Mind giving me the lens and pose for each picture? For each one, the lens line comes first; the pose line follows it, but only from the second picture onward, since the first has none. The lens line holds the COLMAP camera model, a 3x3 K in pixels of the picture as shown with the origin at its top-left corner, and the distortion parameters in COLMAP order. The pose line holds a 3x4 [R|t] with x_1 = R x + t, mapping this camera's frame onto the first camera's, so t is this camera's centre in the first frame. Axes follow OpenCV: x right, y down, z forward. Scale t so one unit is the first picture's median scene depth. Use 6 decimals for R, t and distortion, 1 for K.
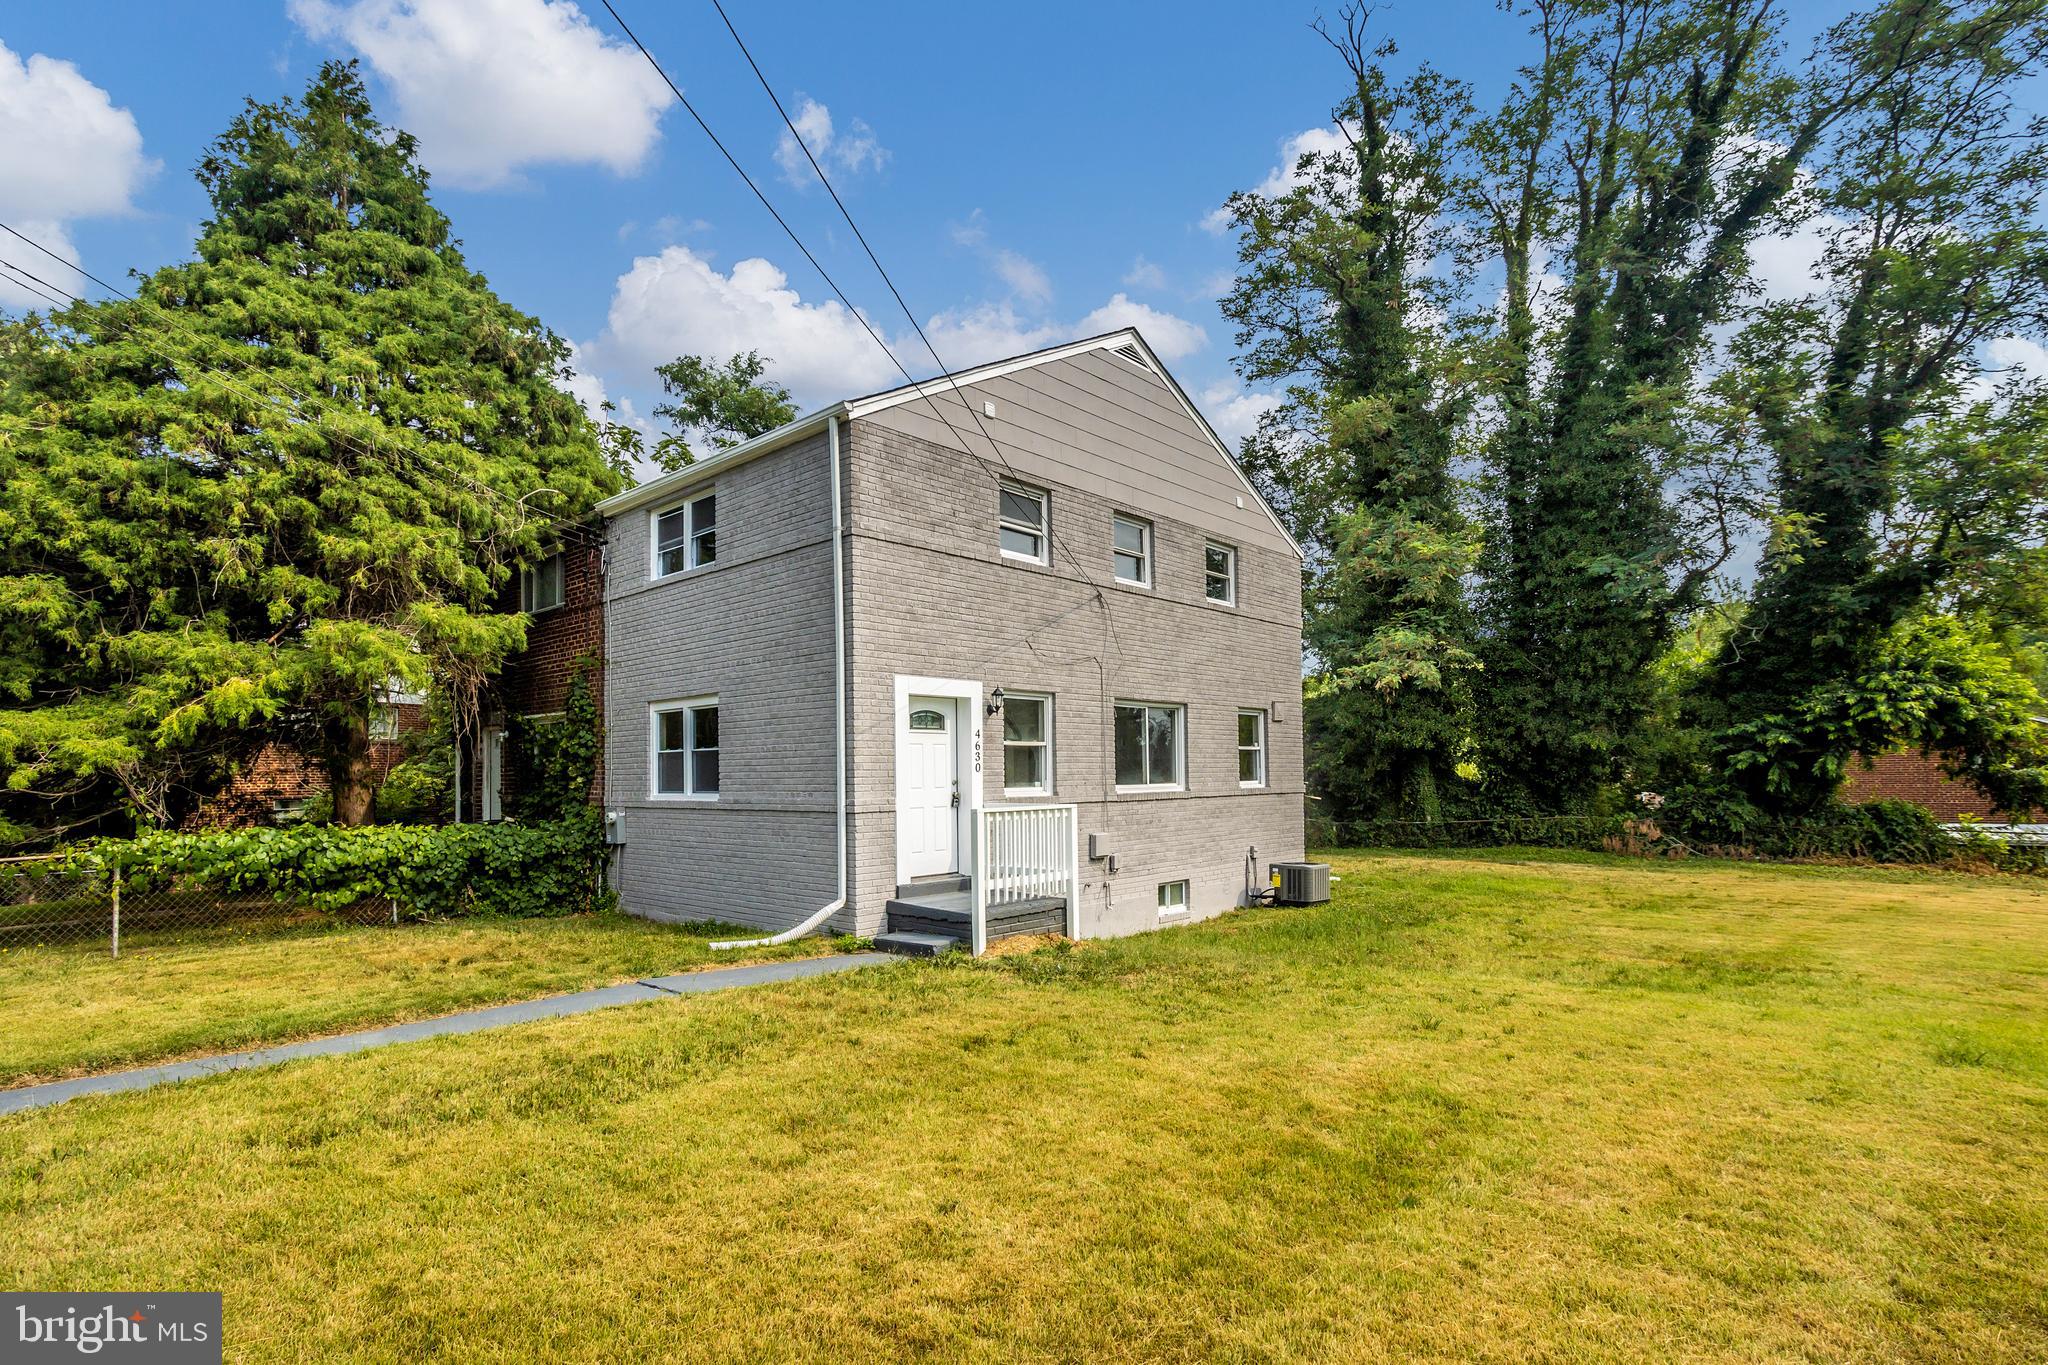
lens RADIAL K [[960.1, 0, 1024.0], [0, 960.1, 682.5], [0, 0, 1]] dist [0.005231, 0.000173]
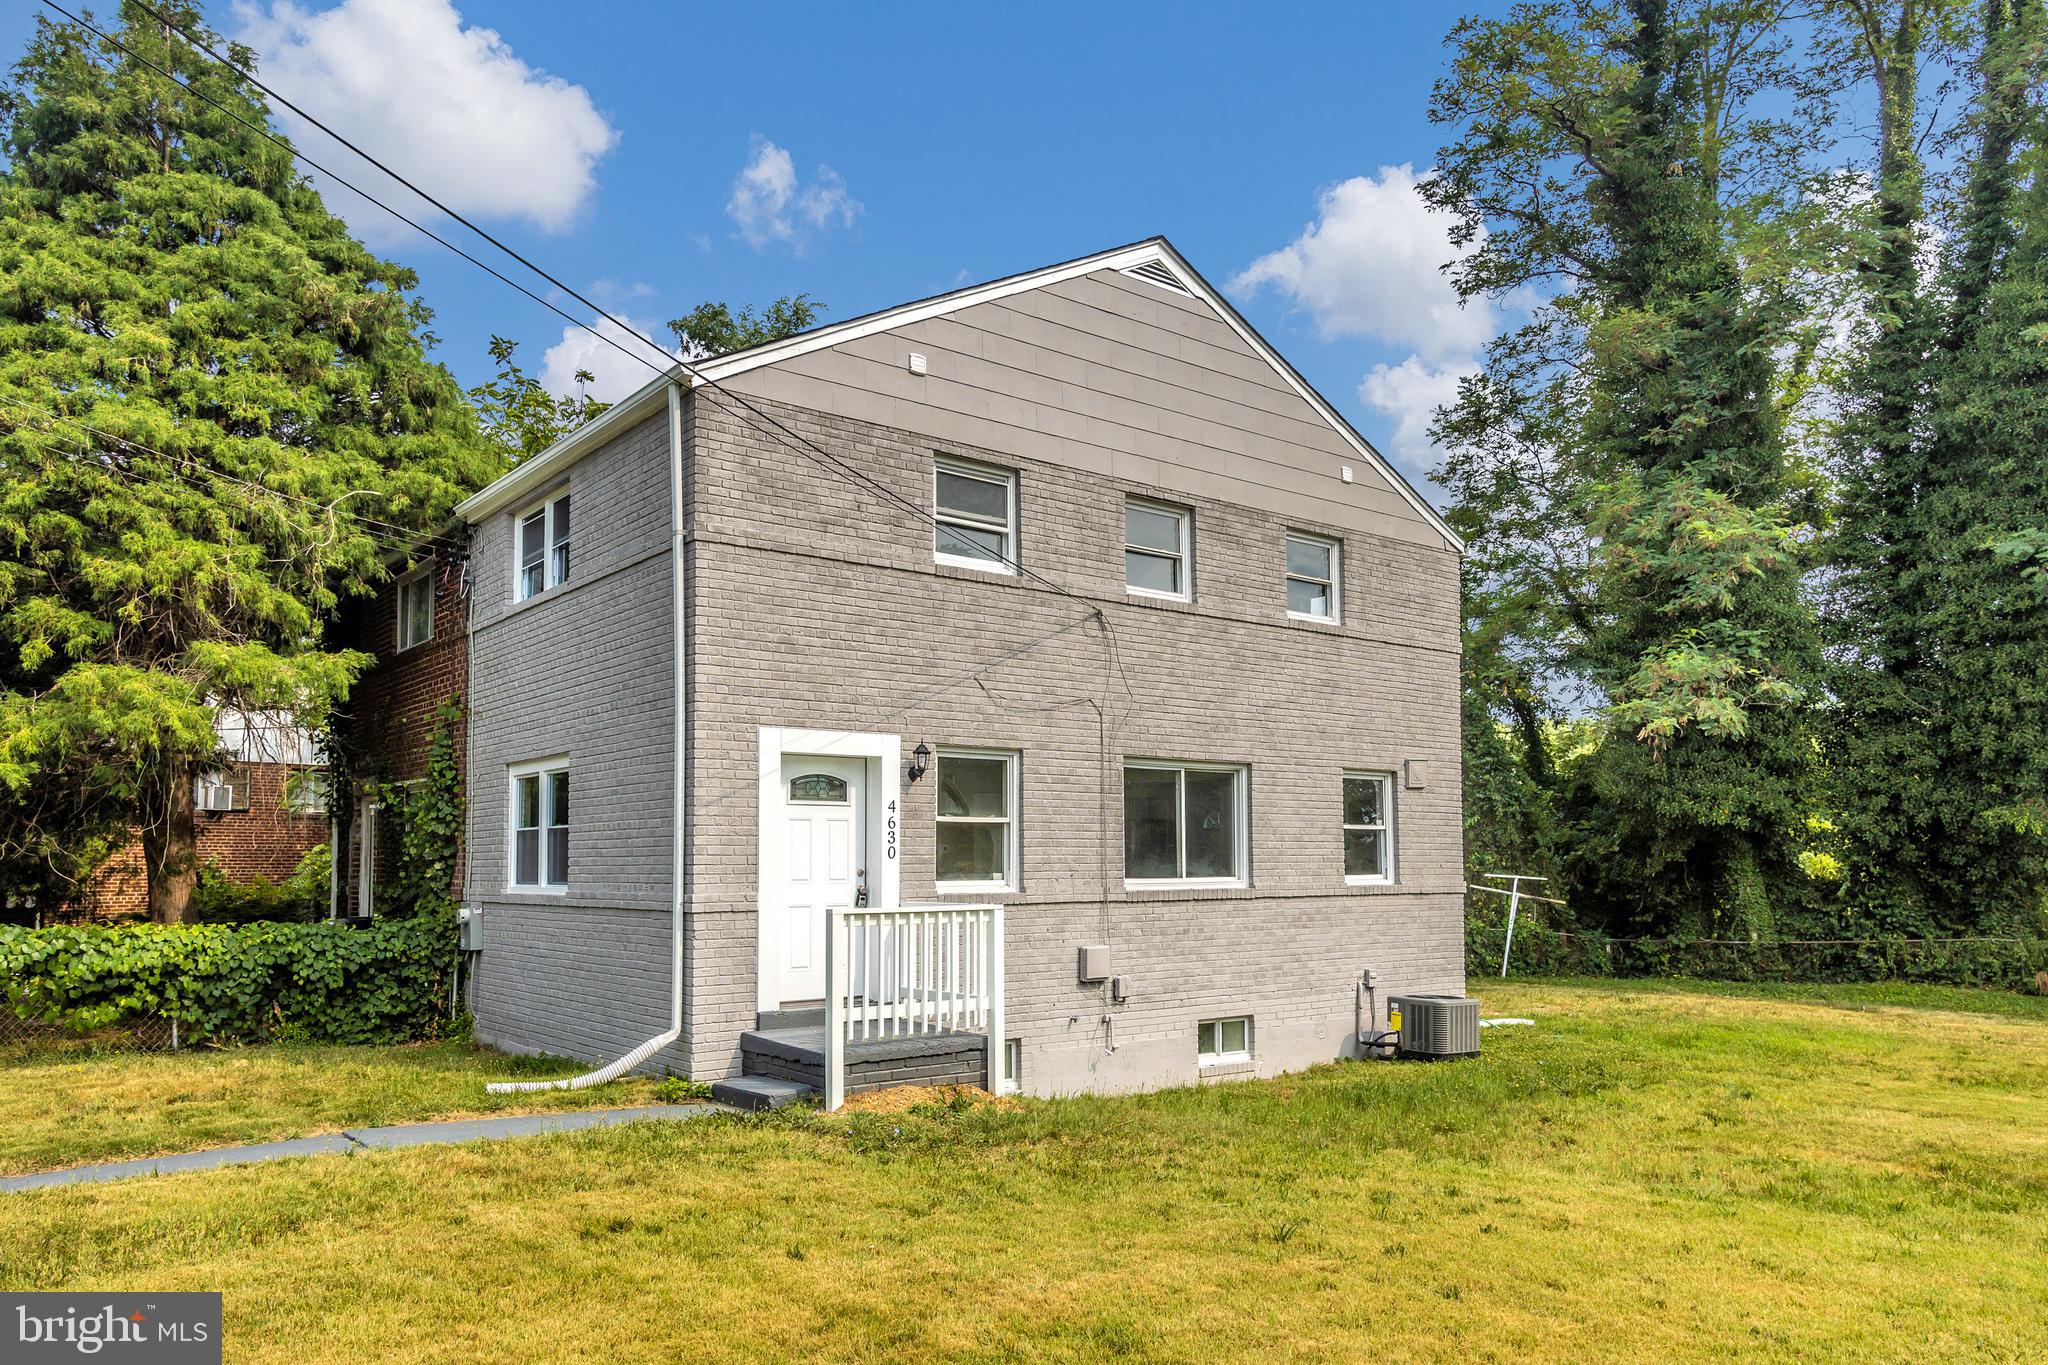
lens RADIAL K [[1340.2, 0, 1072.7], [0, 1340.2, 704.9], [0, 0, 1]] dist [0.033923, 0.005191]
pose [[0.987484, -0.010276, -0.157385, 0.226270], [0.006961, 0.999743, -0.021598, -0.000727], [0.157566, 0.020232, 0.987301, 0.010943]]
